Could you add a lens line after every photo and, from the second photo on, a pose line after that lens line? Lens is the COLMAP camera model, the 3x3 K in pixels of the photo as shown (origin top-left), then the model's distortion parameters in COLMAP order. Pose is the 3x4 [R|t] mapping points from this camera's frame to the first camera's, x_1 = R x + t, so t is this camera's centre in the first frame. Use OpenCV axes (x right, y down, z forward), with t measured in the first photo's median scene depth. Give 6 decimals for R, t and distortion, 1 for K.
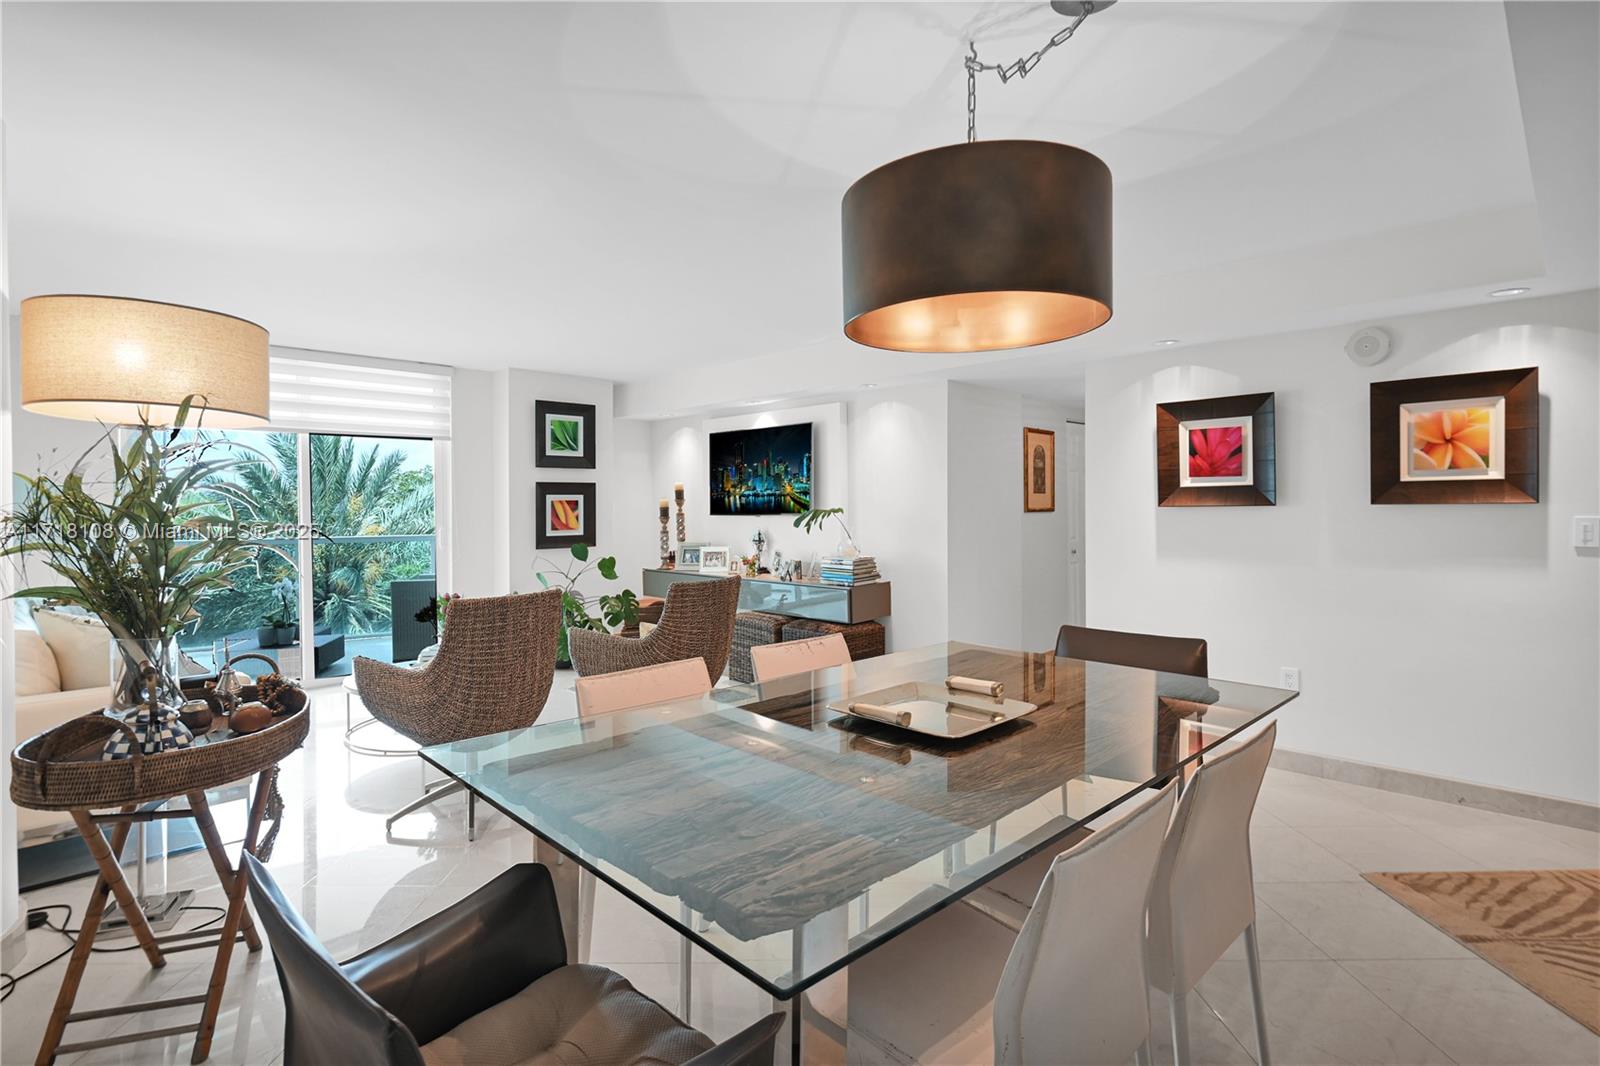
lens RADIAL K [[789.0, 0, 802.1], [0, 789.0, 513.6], [0, 0, 1]] dist [0.002801, 0.000258]
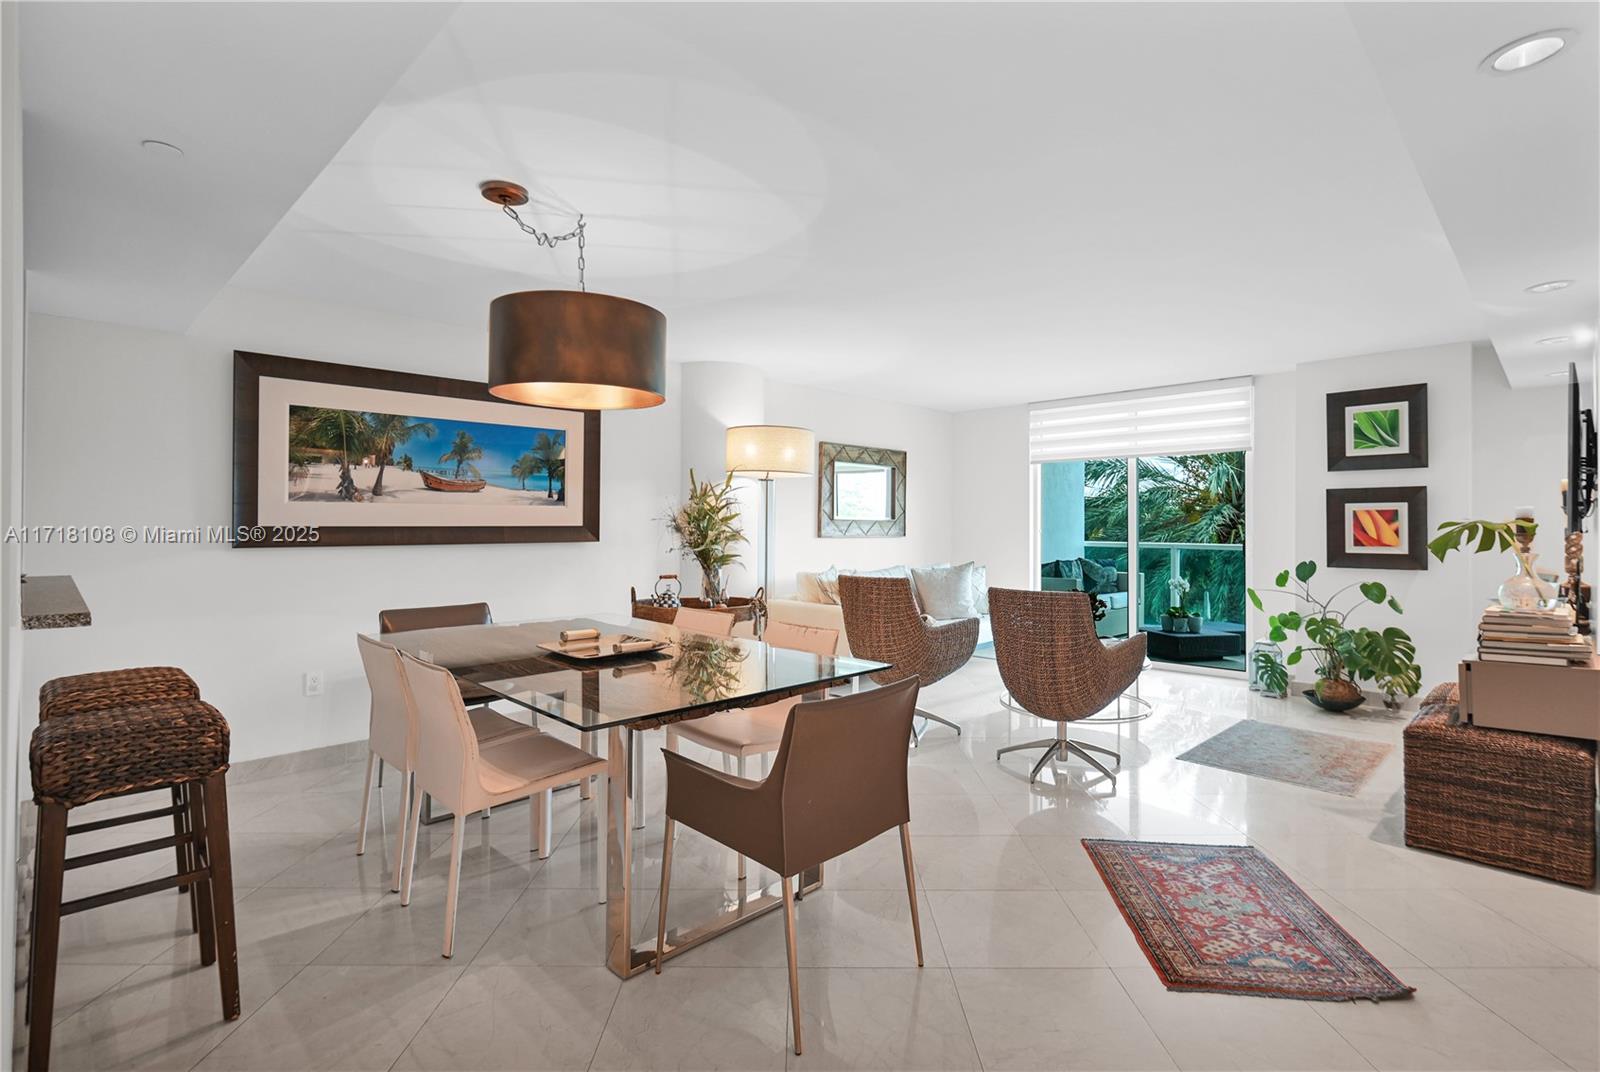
lens RADIAL K [[777.1, 0, 794.6], [0, 777.1, 518.0], [0, 0, 1]] dist [0.000595, -0.000159]
pose [[0.016227, -0.003505, -0.999862, 0.488320], [-0.008756, 0.999955, -0.003648, -0.000433], [0.999830, 0.008814, 0.016195, 0.401375]]
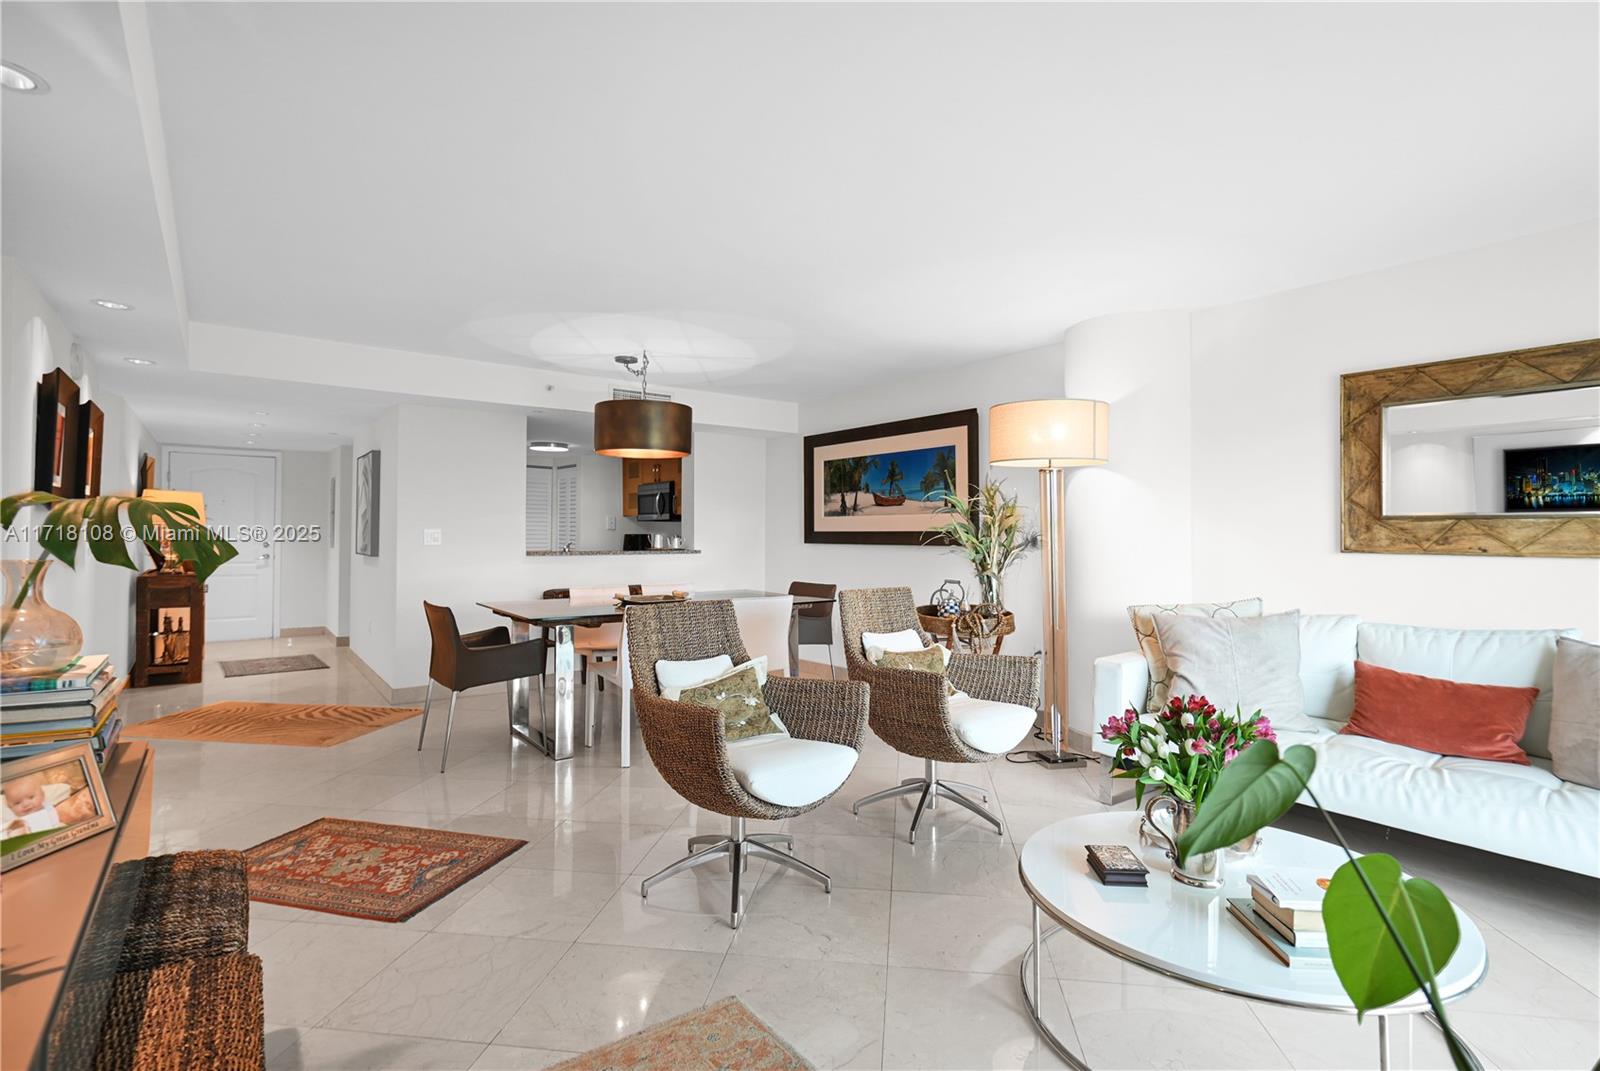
lens RADIAL K [[780.6, 0, 821.1], [0, 780.6, 522.6], [0, 0, 1]] dist [-0.000877, 0.000493]
pose [[-0.991718, 0.000871, 0.128429, -0.208360], [-0.000438, 0.999948, -0.010164, 0.005725], [-0.128431, -0.010136, -0.991667, 1.018303]]
